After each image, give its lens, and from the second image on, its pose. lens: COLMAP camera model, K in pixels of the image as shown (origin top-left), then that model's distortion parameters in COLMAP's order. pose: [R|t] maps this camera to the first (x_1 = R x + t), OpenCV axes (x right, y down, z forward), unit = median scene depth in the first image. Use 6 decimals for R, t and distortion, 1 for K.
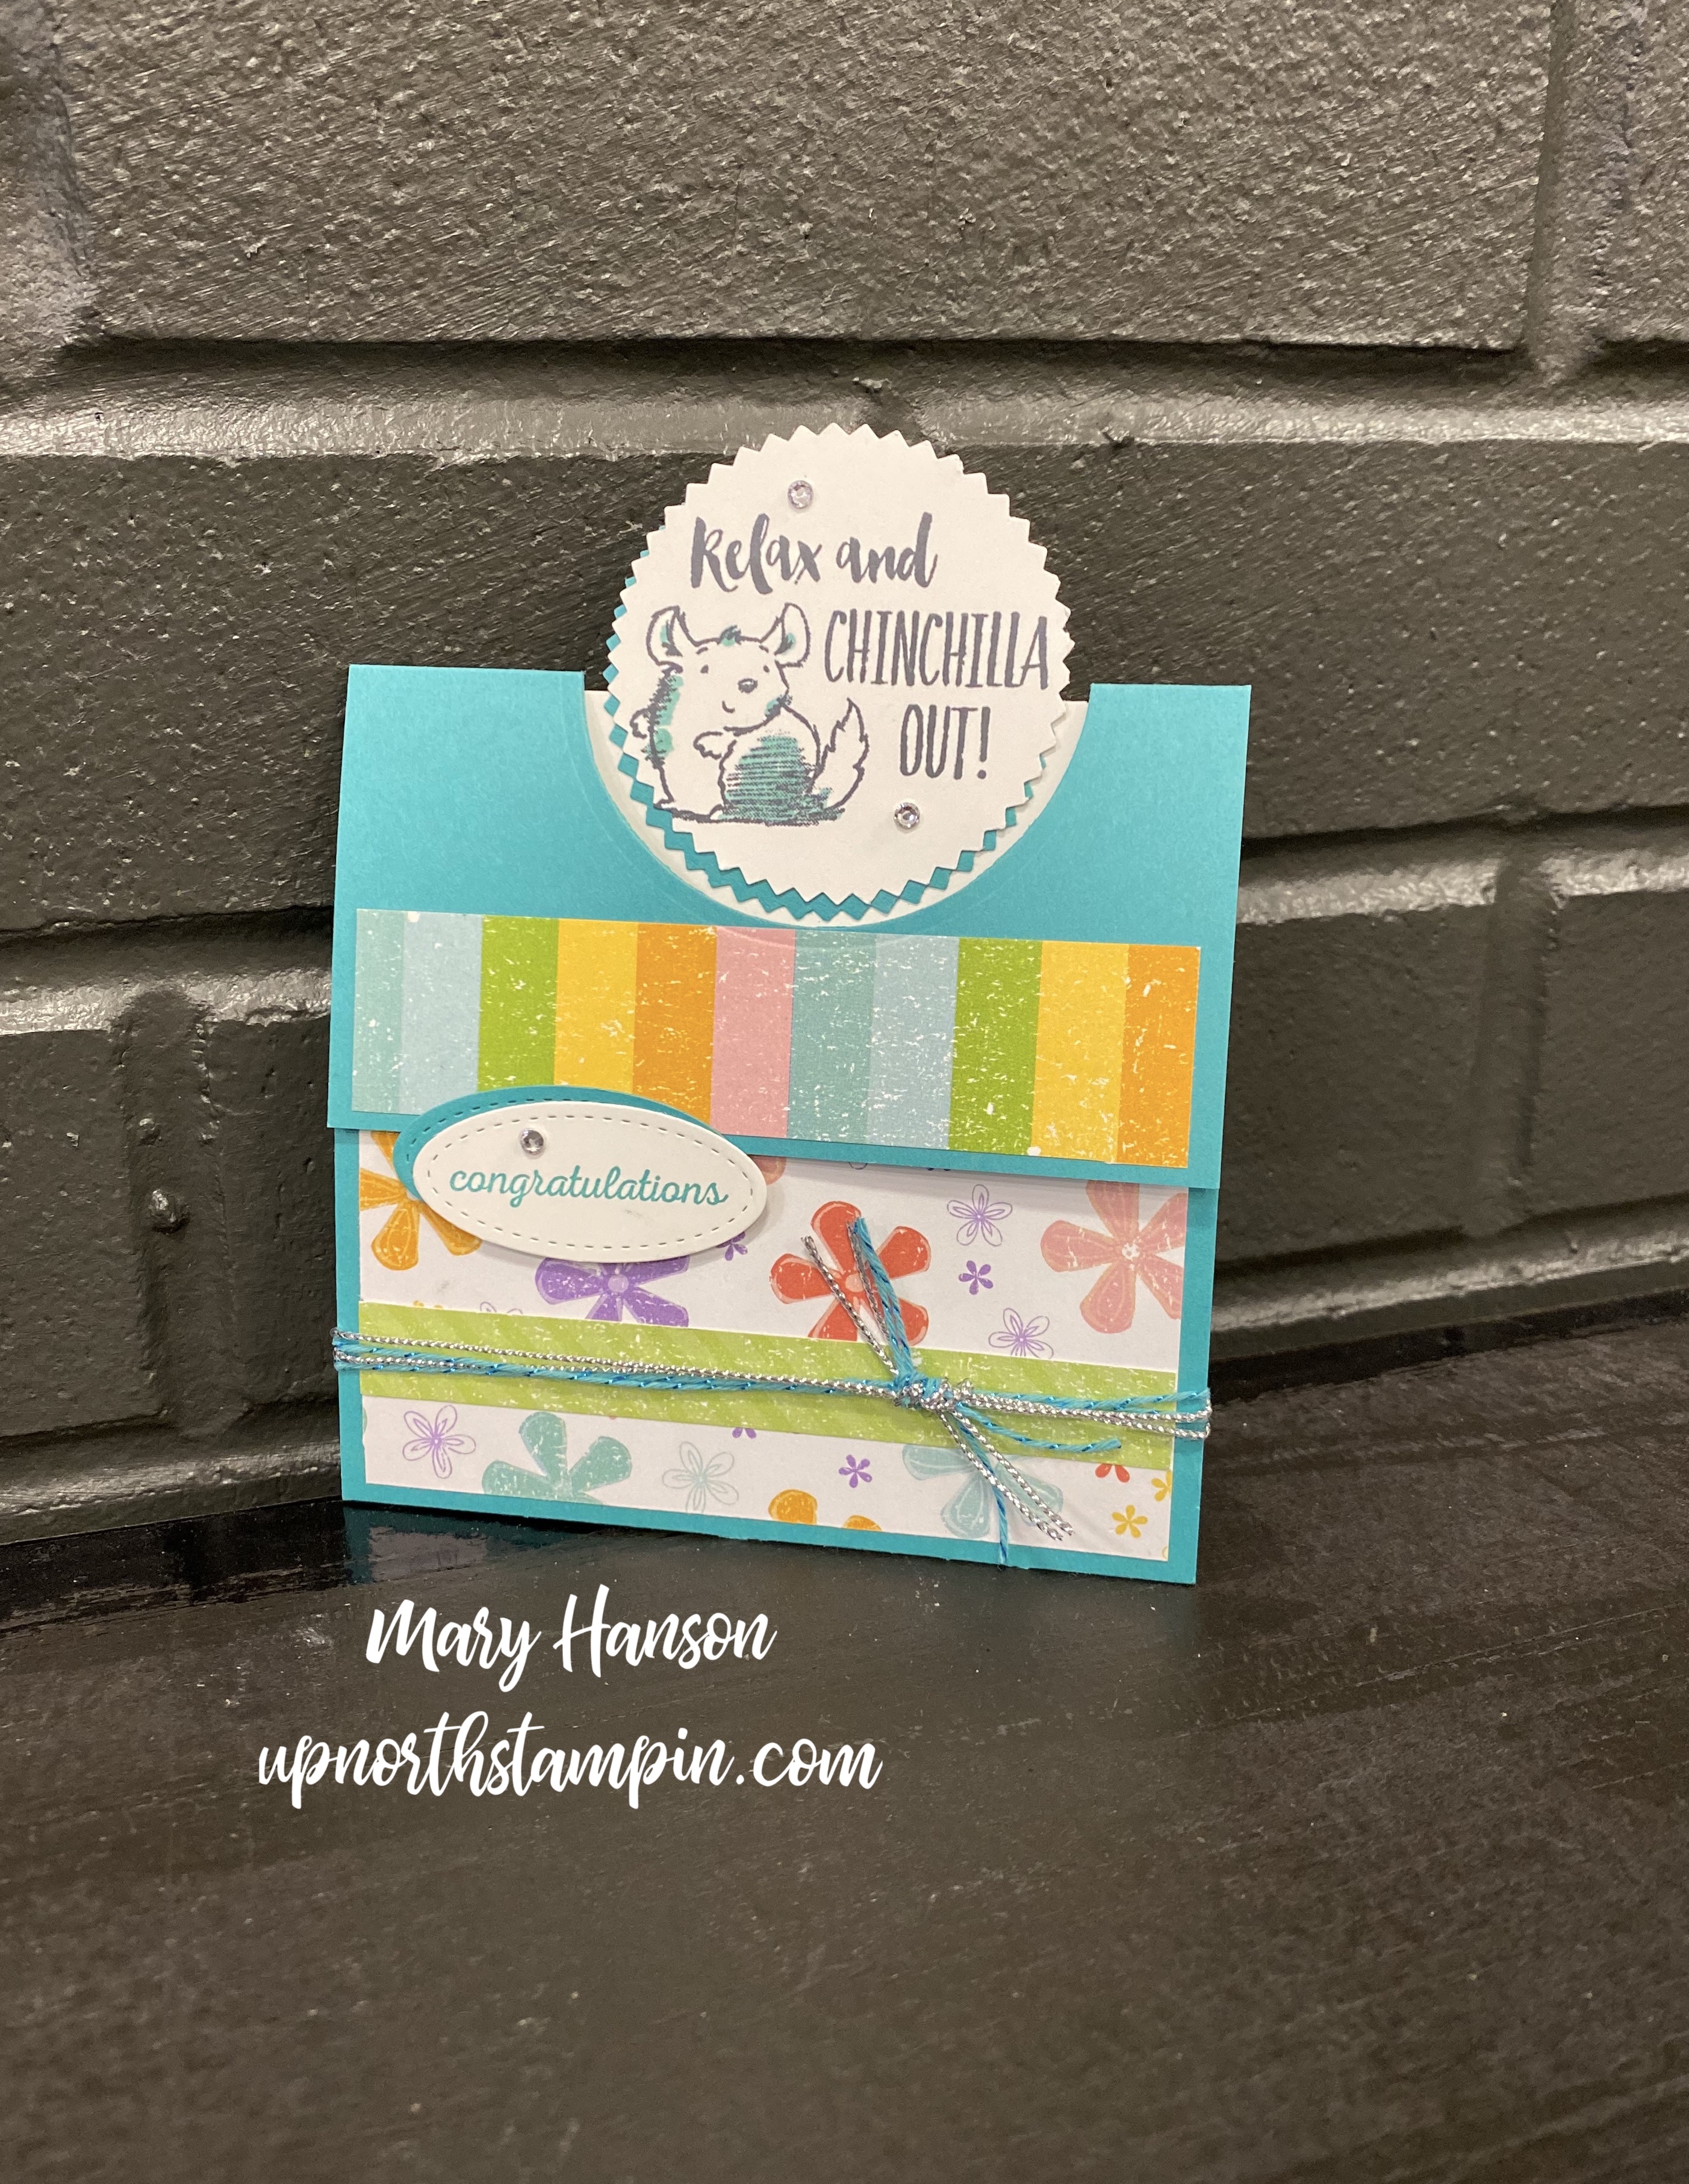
lens RADIAL K [[1984.5, 0, 742.2], [0, 1984.5, 1111.2], [0, 0, 1]] dist [0.028675, -0.021283]
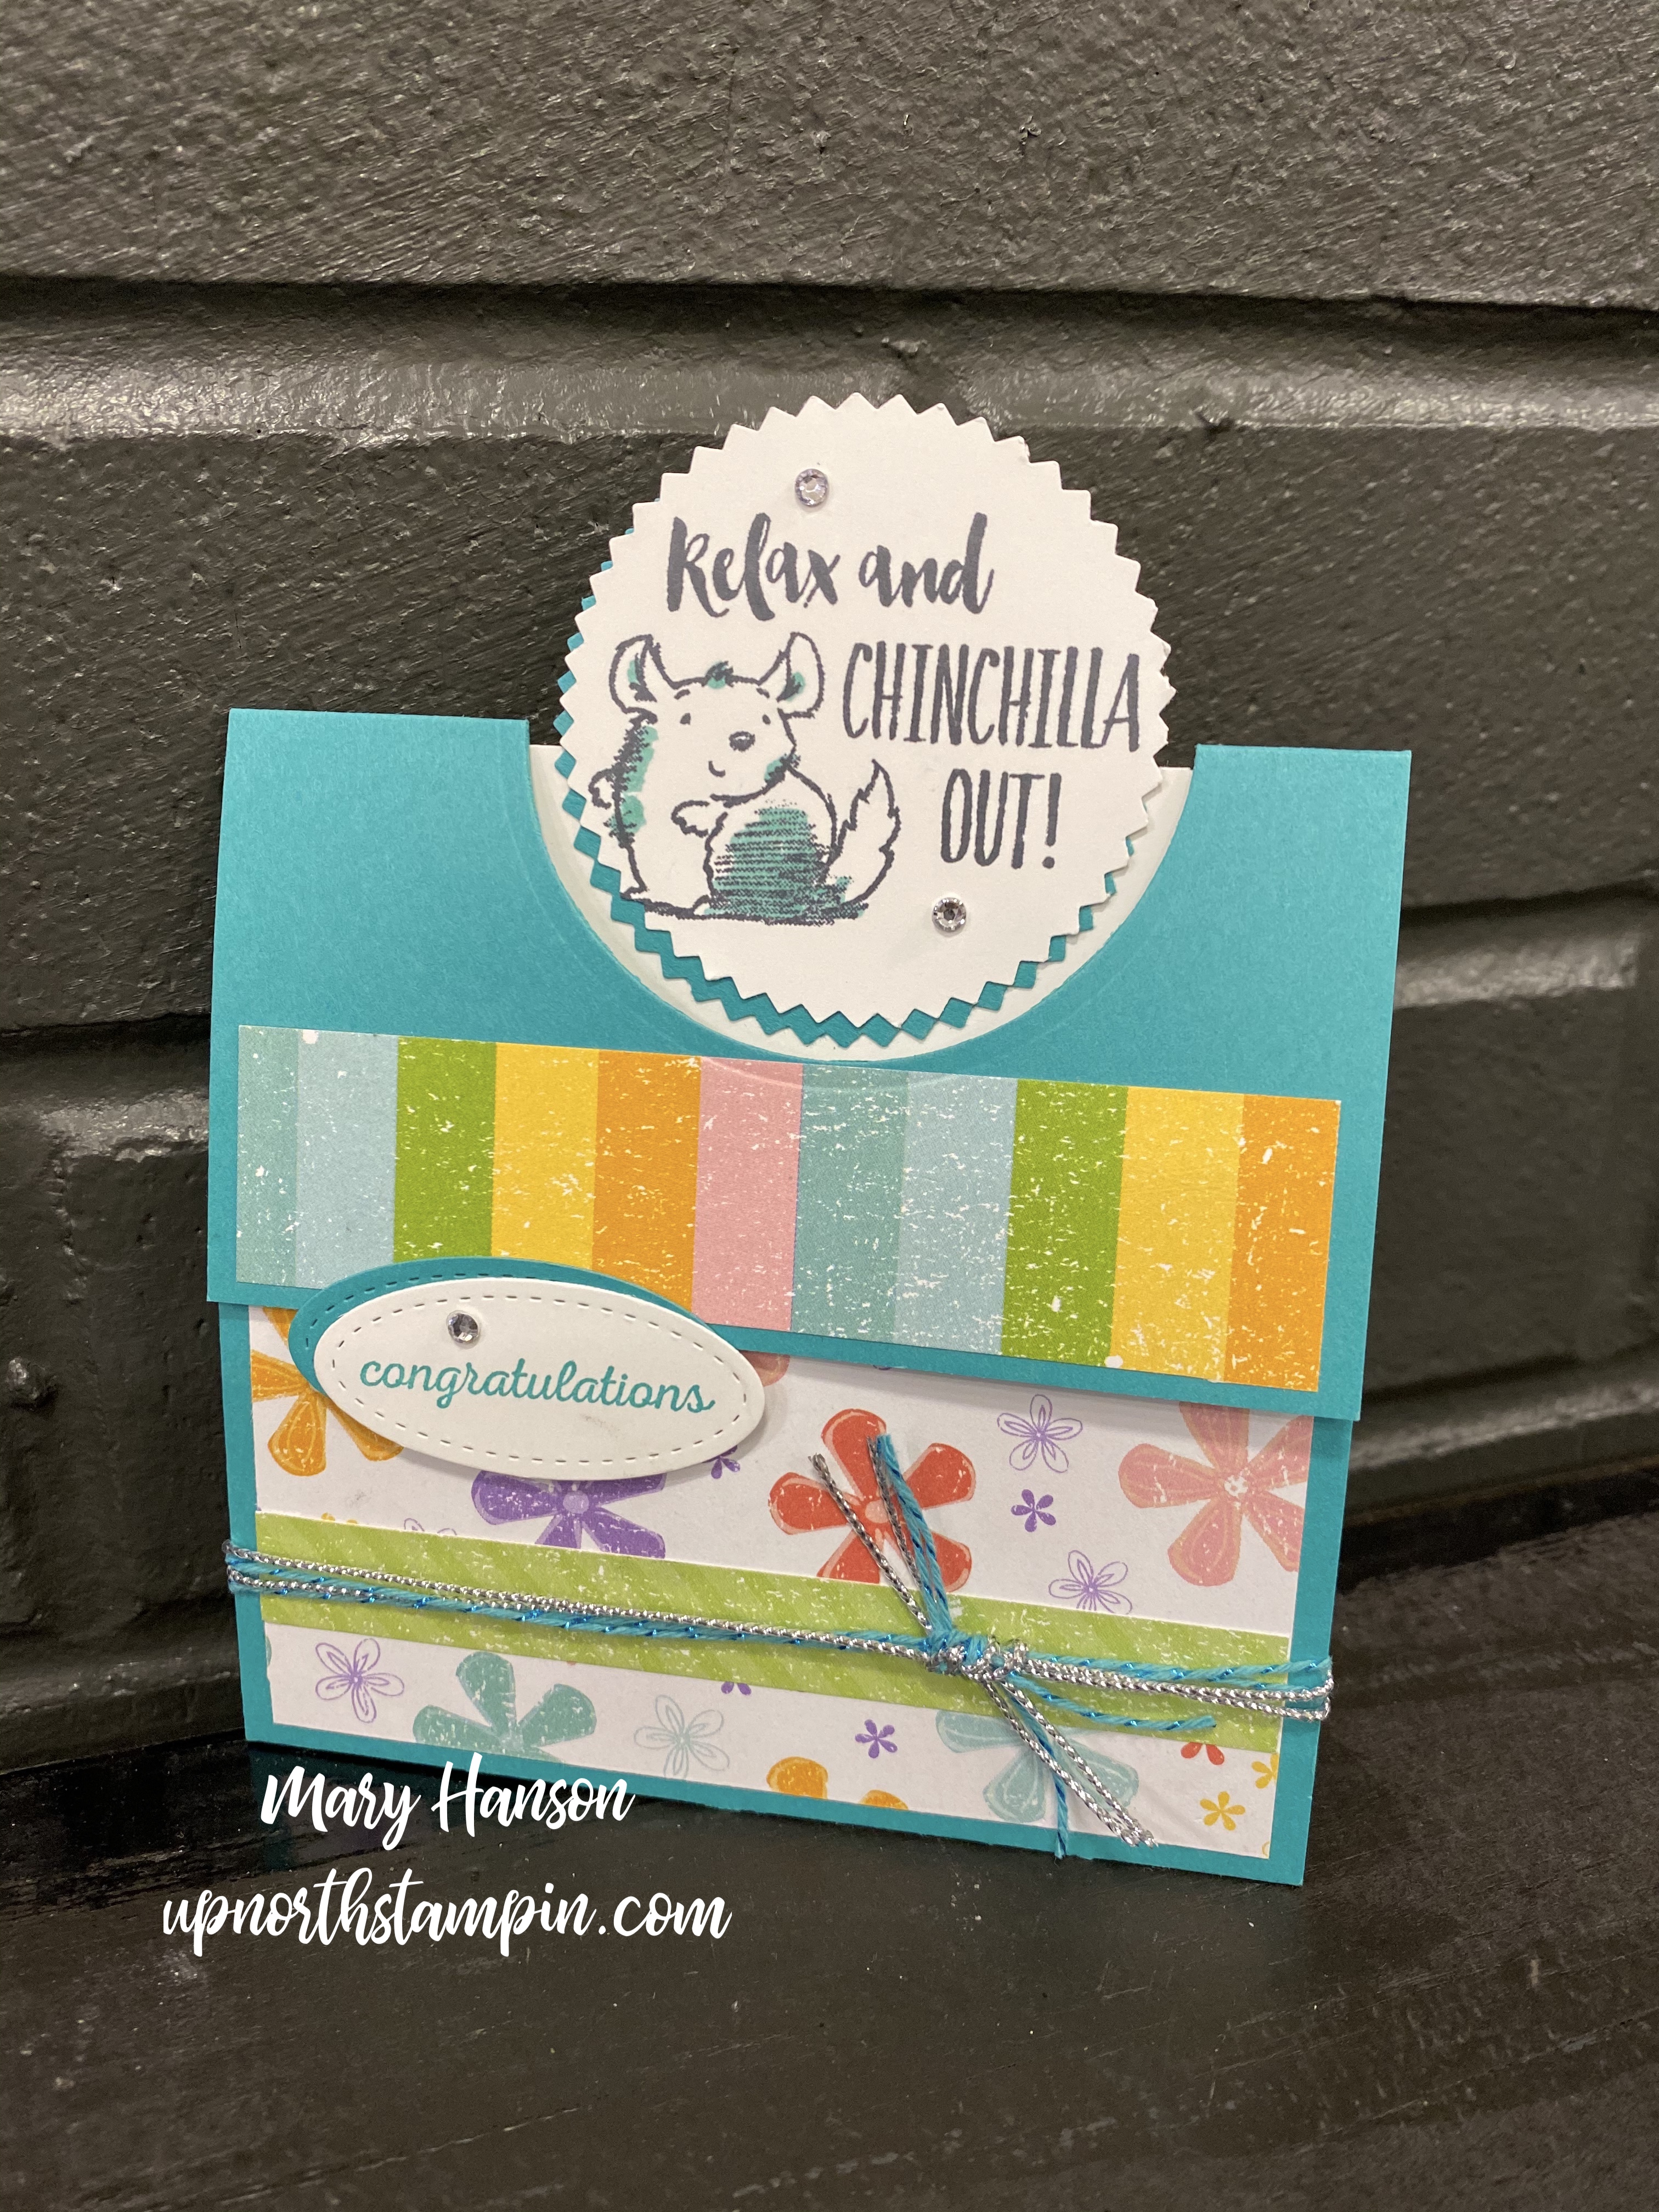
lens RADIAL K [[2038.6, 0, 762.5], [0, 2038.6, 1227.4], [0, 0, 1]] dist [-0.026349, 0.052704]
pose [[0.999991, 0.003912, 0.001399, 0.010175], [-0.003974, 0.998862, 0.047535, -0.063874], [-0.001211, -0.047541, 0.998869, 0.207690]]
